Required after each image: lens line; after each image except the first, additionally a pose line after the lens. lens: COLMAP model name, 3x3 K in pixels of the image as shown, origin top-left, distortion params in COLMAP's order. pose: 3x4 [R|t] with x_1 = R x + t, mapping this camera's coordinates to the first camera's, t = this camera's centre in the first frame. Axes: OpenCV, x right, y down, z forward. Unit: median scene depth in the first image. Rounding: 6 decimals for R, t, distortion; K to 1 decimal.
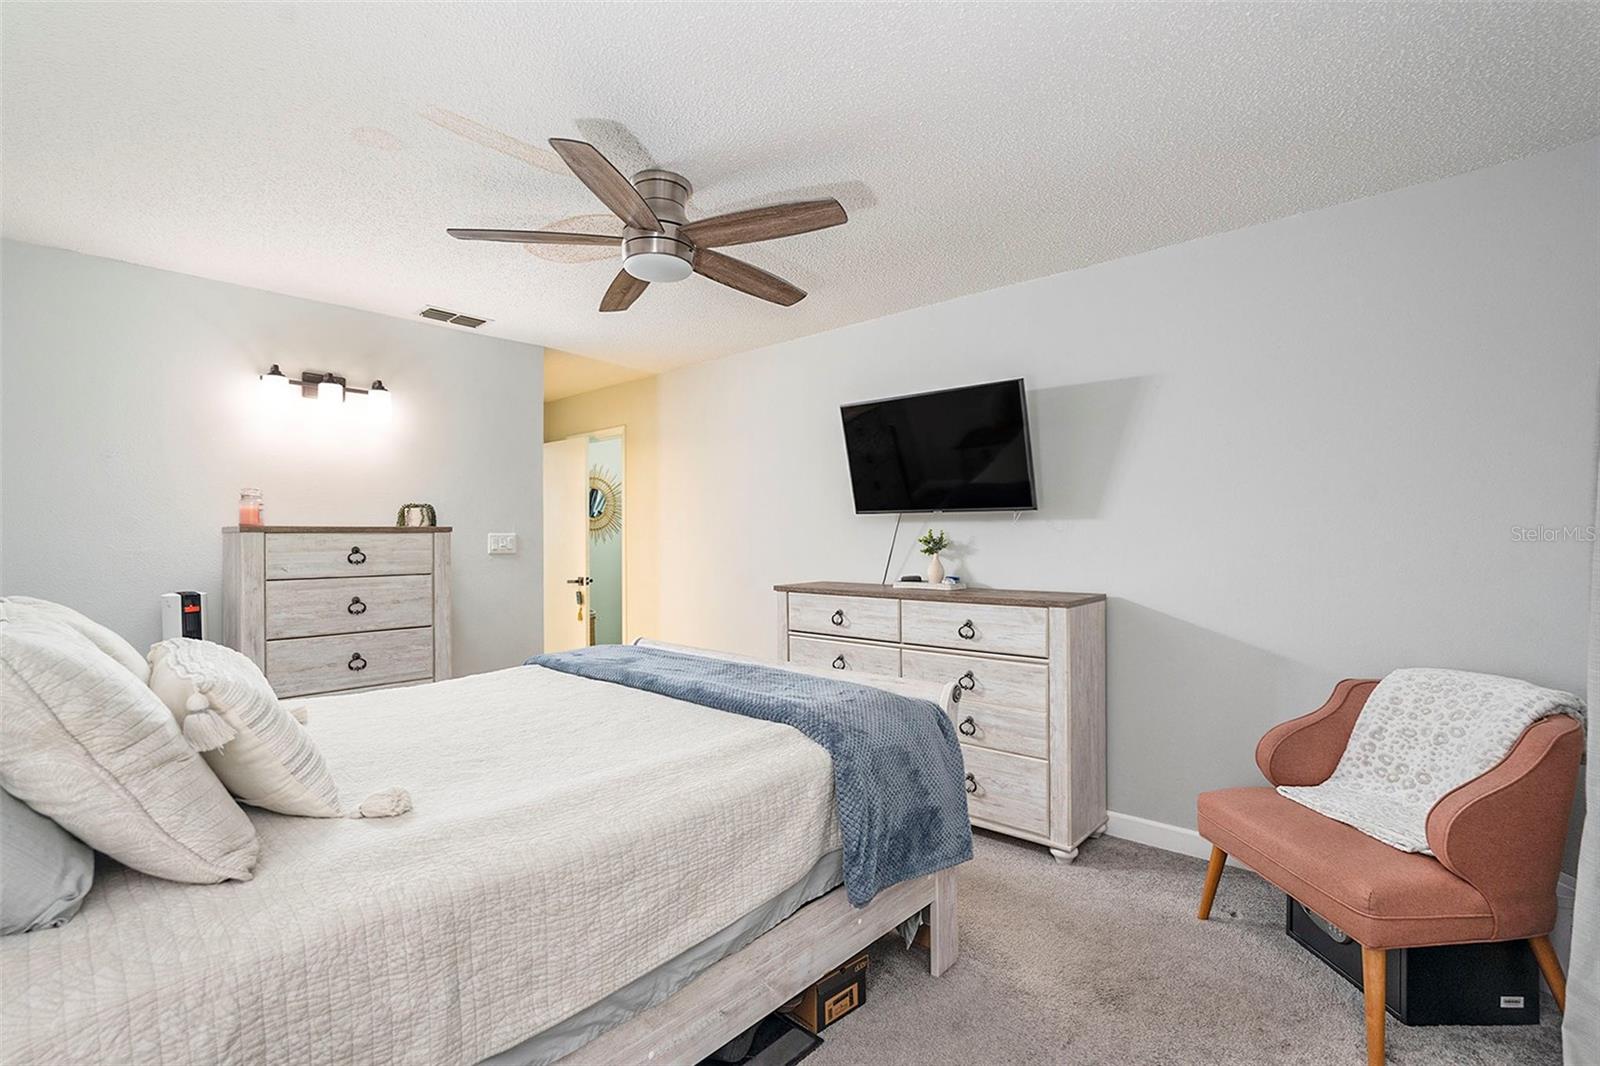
lens RADIAL K [[733.1, 0, 802.8], [0, 733.1, 553.6], [0, 0, 1]] dist [-0.048646, 0.019224]
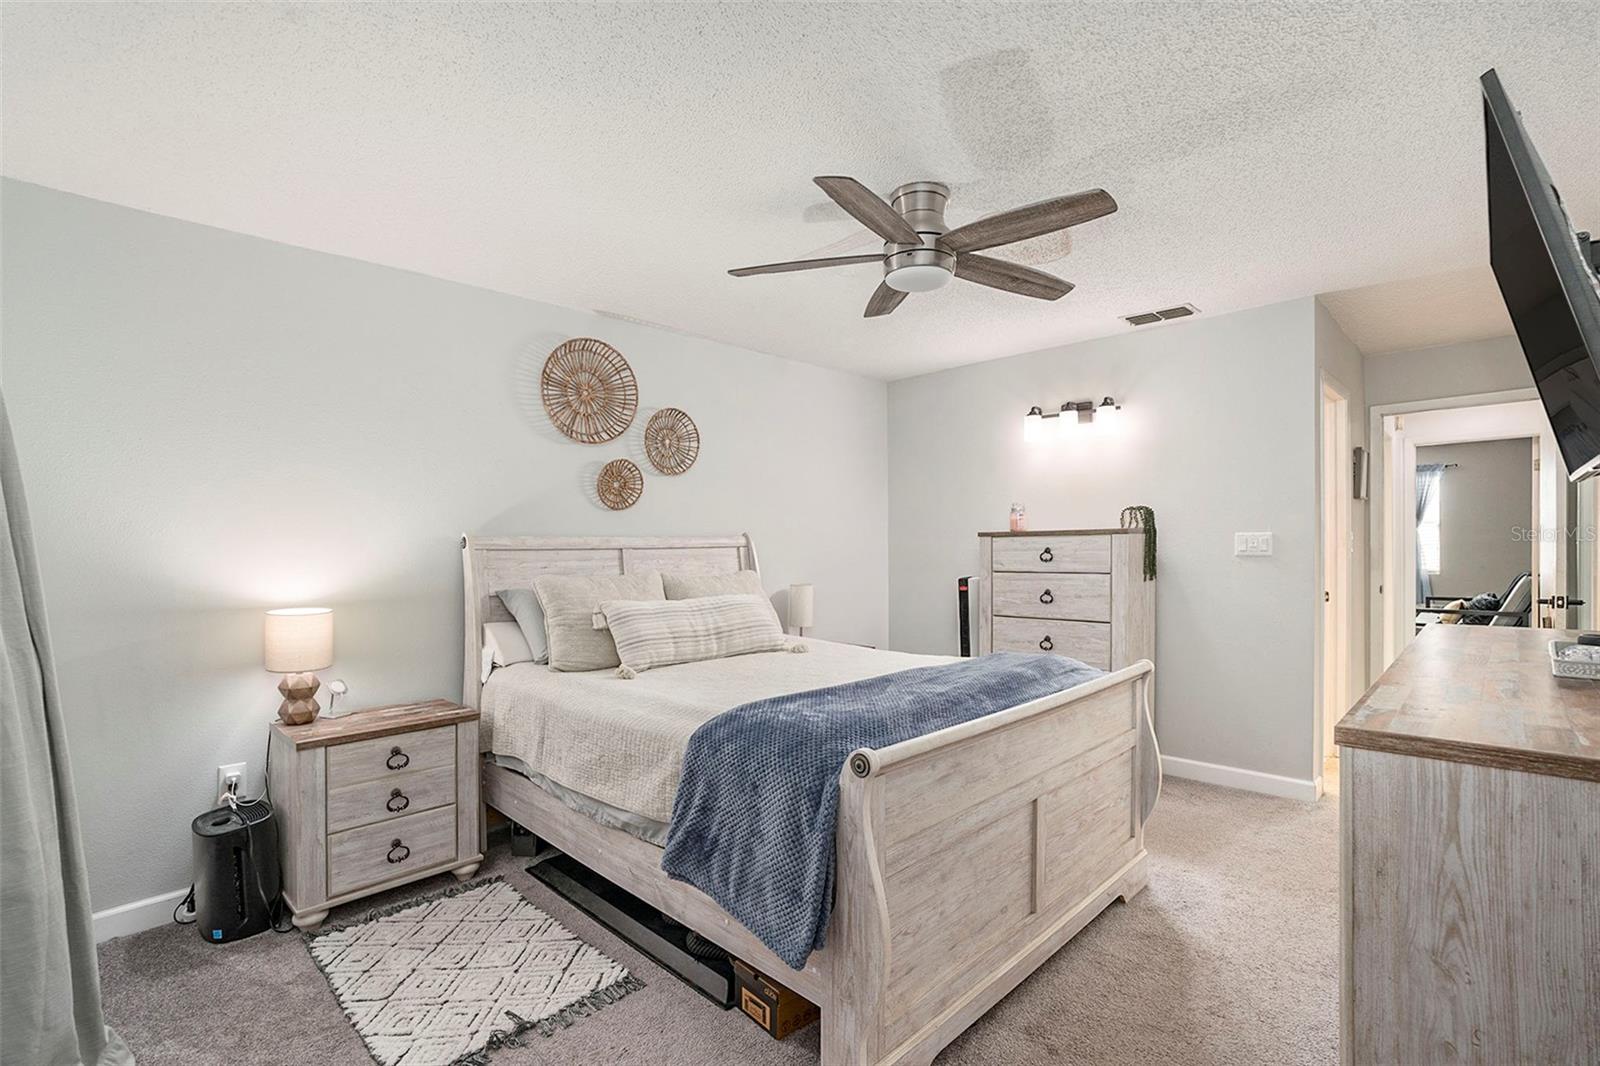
lens RADIAL K [[733.1, 0, 802.8], [0, 733.1, 553.6], [0, 0, 1]] dist [-0.048646, 0.019224]
pose [[-0.050685, 0.017317, -0.998565, 0.622717], [-0.005347, 0.999831, 0.017611, -0.019012], [0.998700, 0.006232, -0.050584, 0.660423]]
